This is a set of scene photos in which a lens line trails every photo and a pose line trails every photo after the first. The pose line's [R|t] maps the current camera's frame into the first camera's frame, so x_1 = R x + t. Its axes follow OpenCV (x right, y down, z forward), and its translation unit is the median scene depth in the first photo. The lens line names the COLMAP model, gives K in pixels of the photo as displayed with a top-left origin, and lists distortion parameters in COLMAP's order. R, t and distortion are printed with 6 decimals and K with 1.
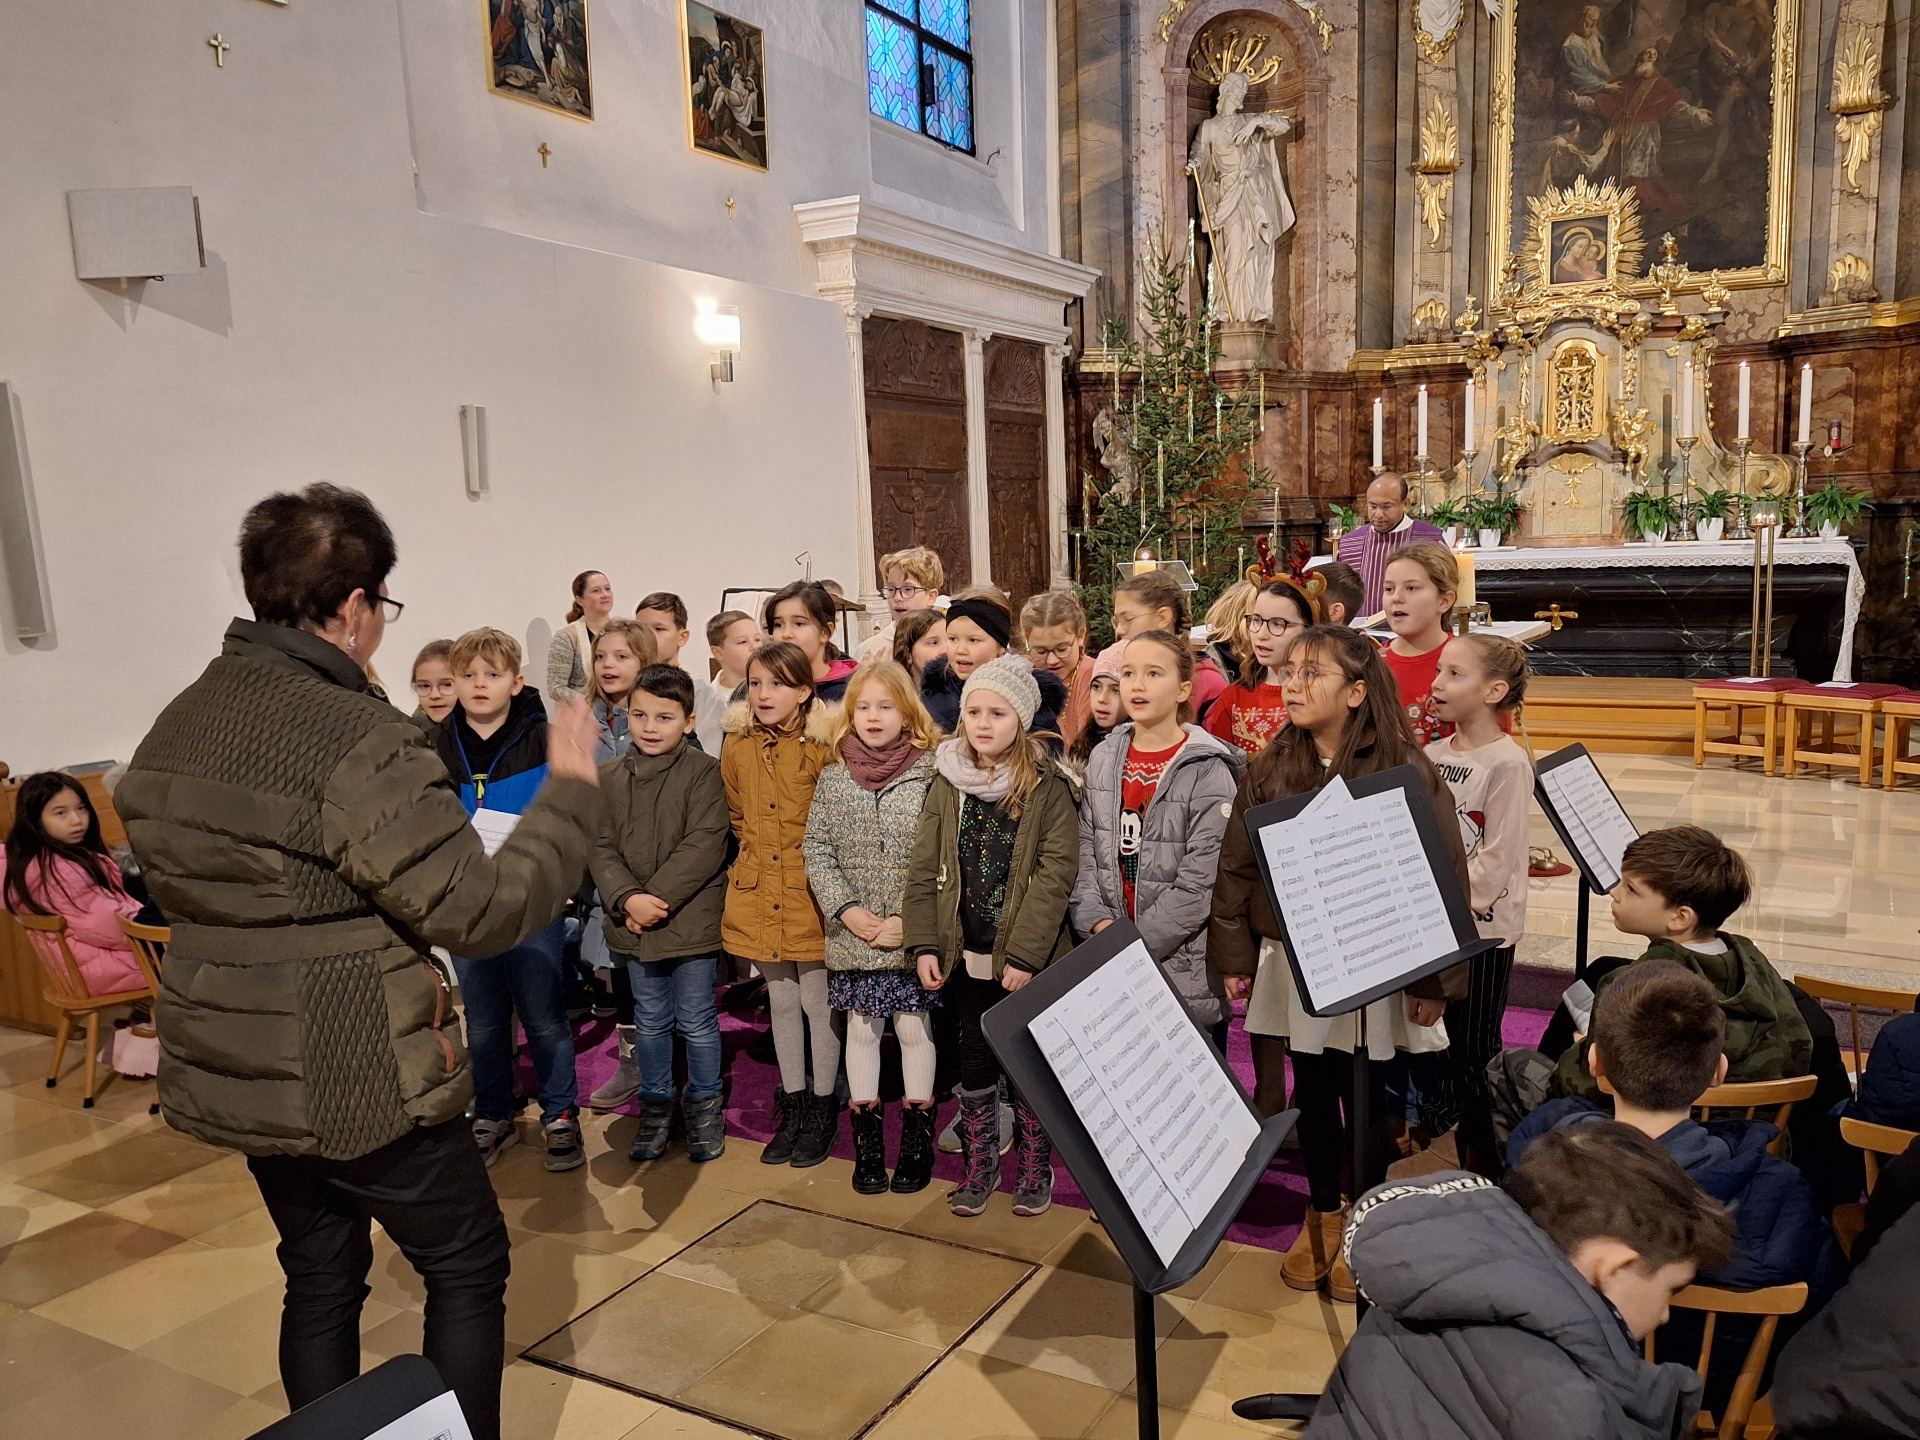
lens RADIAL K [[1505.8, 0, 982.4], [0, 1505.8, 760.1], [0, 0, 1]] dist [0.063171, -0.074353]
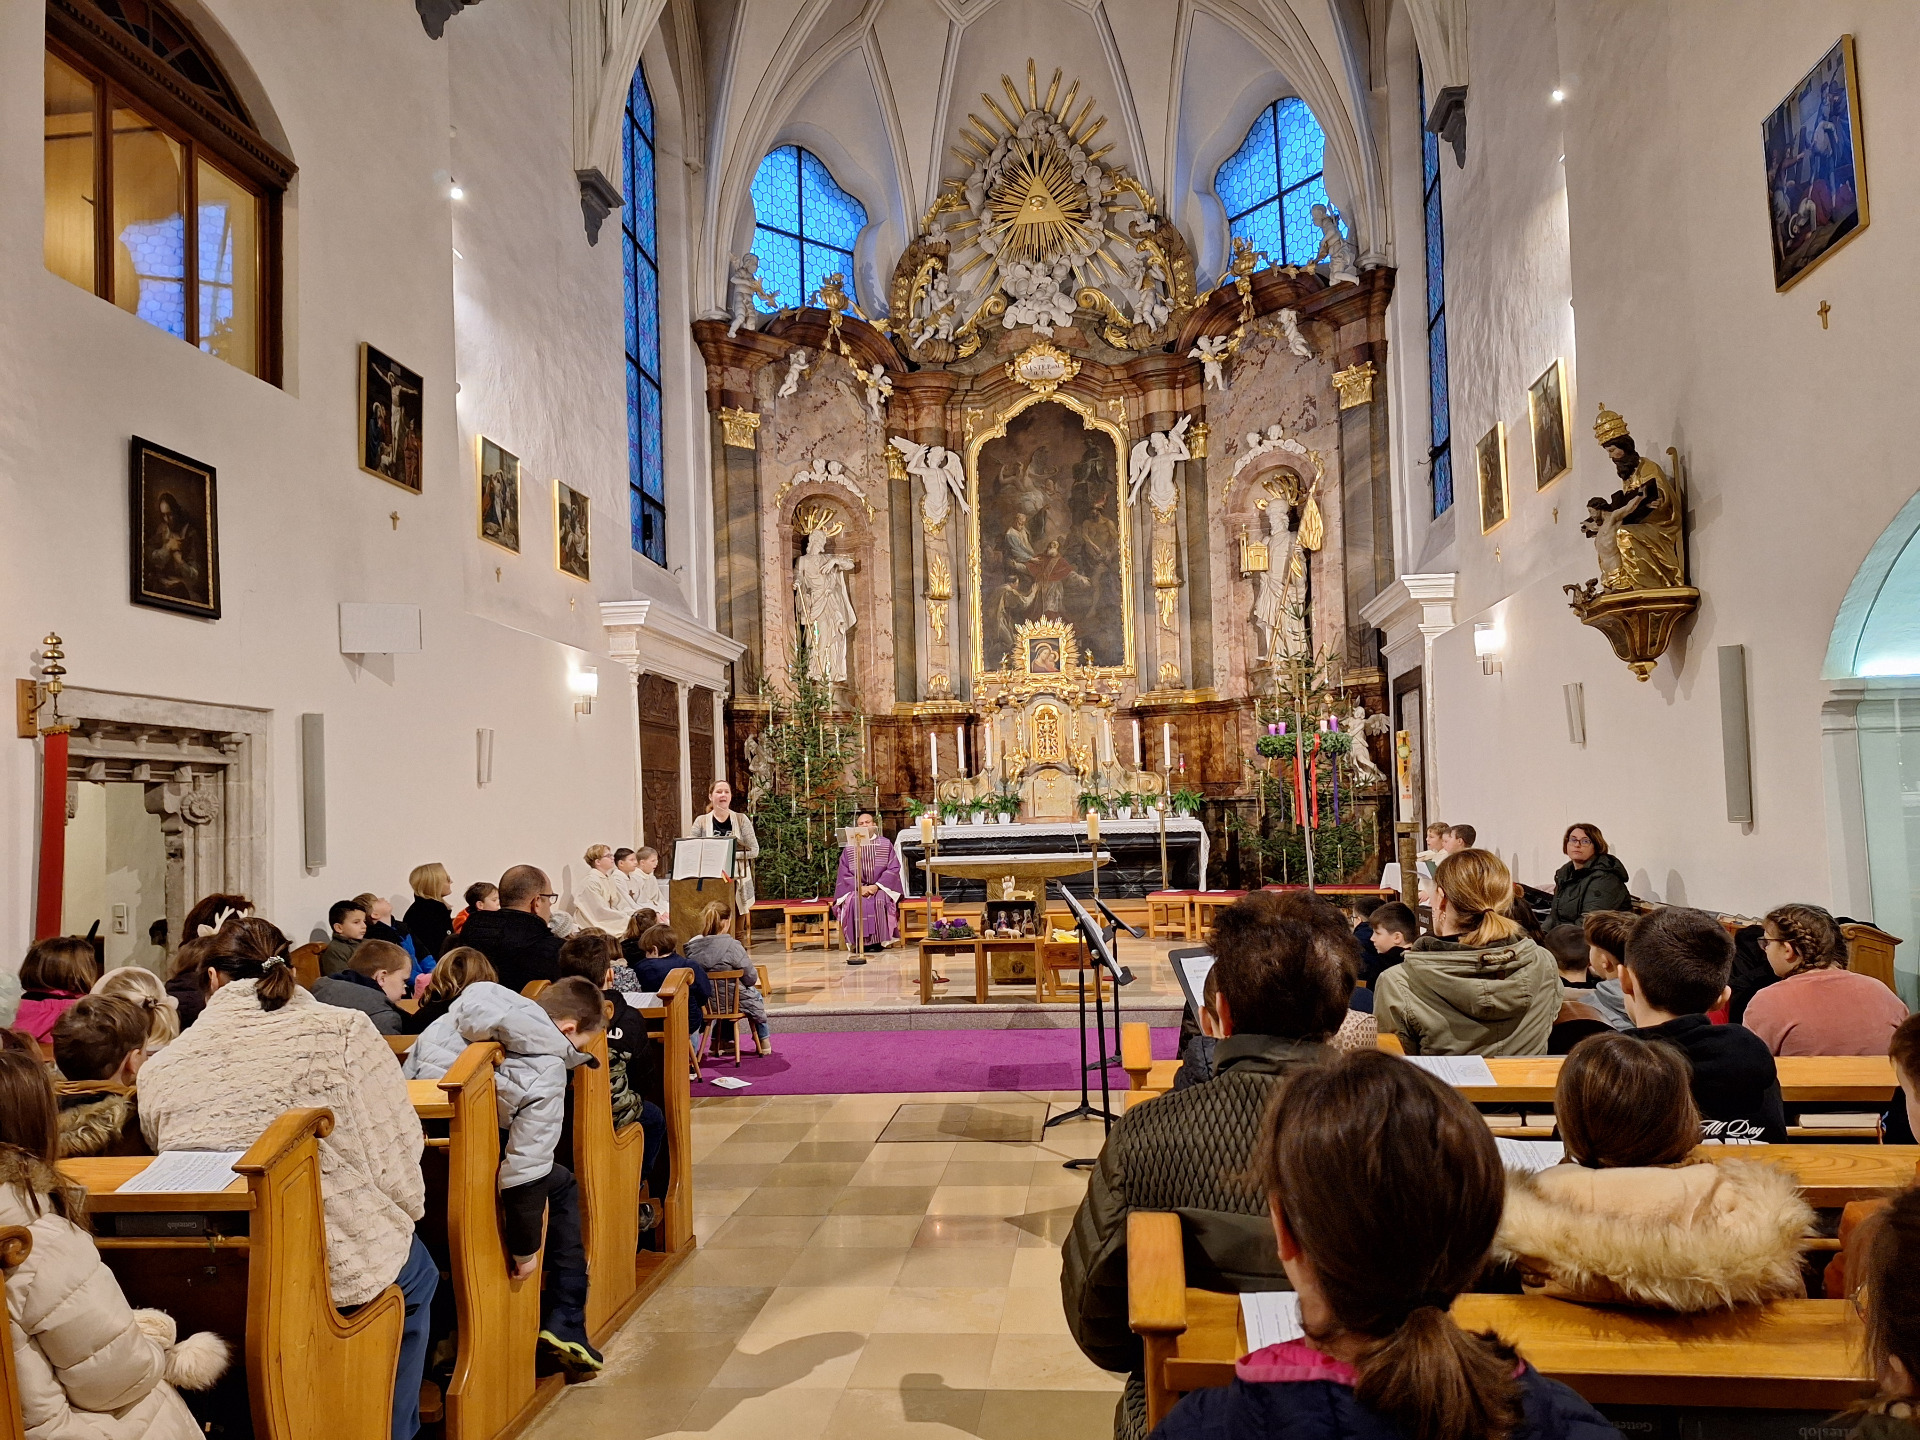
lens RADIAL K [[1286.8, 0, 958.9], [0, 1286.8, 756.1], [0, 0, 1]] dist [0.053843, -0.061149]
pose [[0.919423, 0.019857, 0.392769, -0.255776], [0.061396, 0.979231, -0.193226, 0.053163], [-0.388449, 0.201771, 0.899108, -0.246304]]
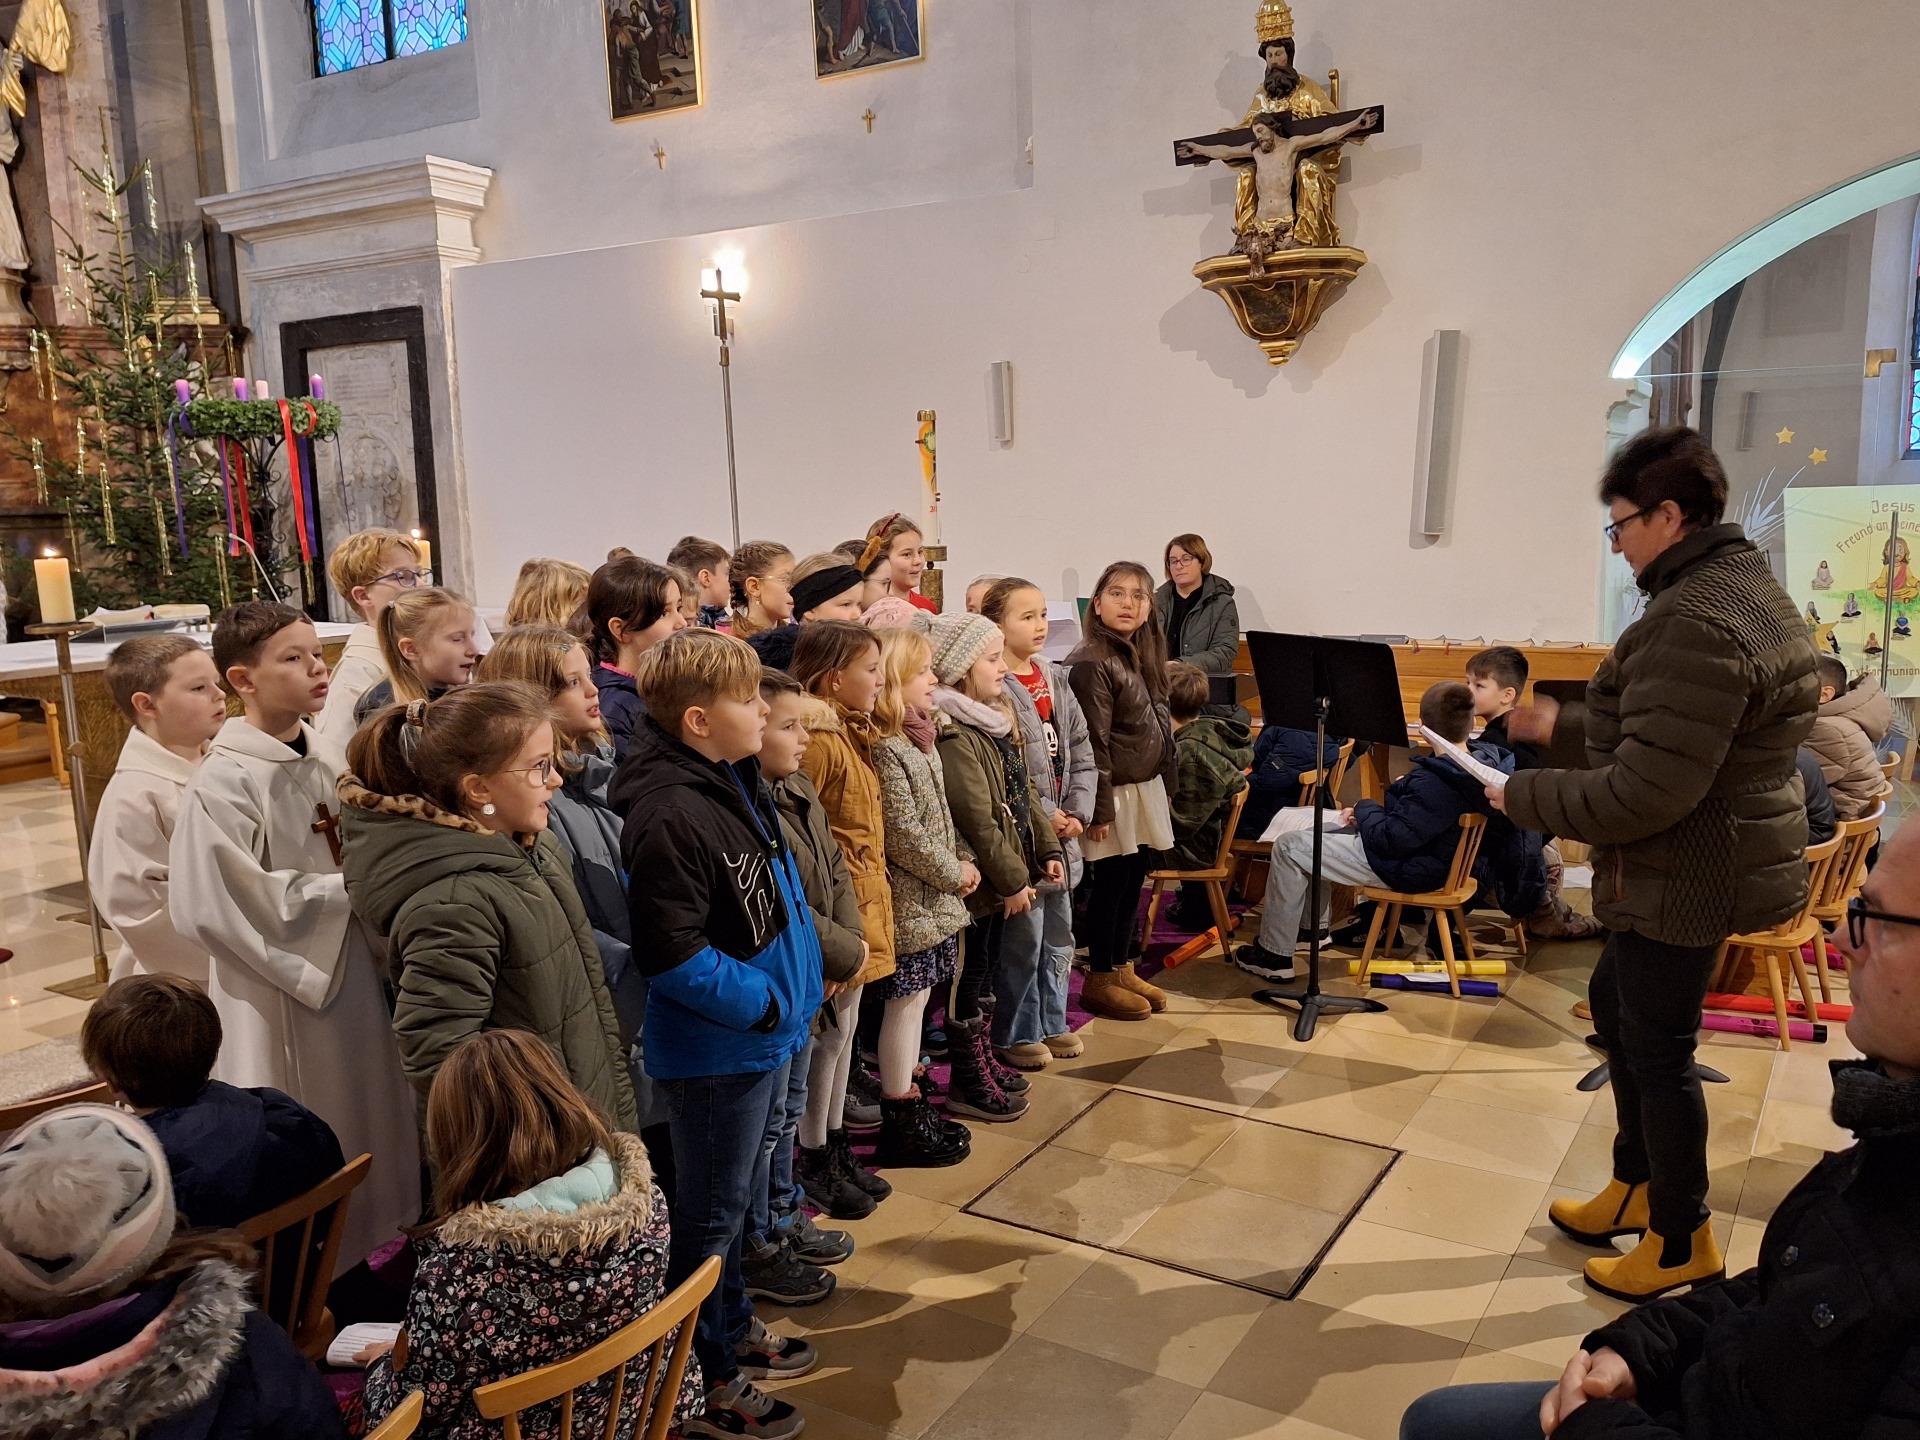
lens RADIAL K [[1505.8, 0, 988.9], [0, 1505.8, 740.3], [0, 0, 1]] dist [0.063171, -0.074353]
pose [[0.024140, -0.136010, 0.990413, -0.325177], [0.173704, 0.976203, 0.129824, -0.034822], [-0.984502, 0.168905, 0.047191, 0.286899]]
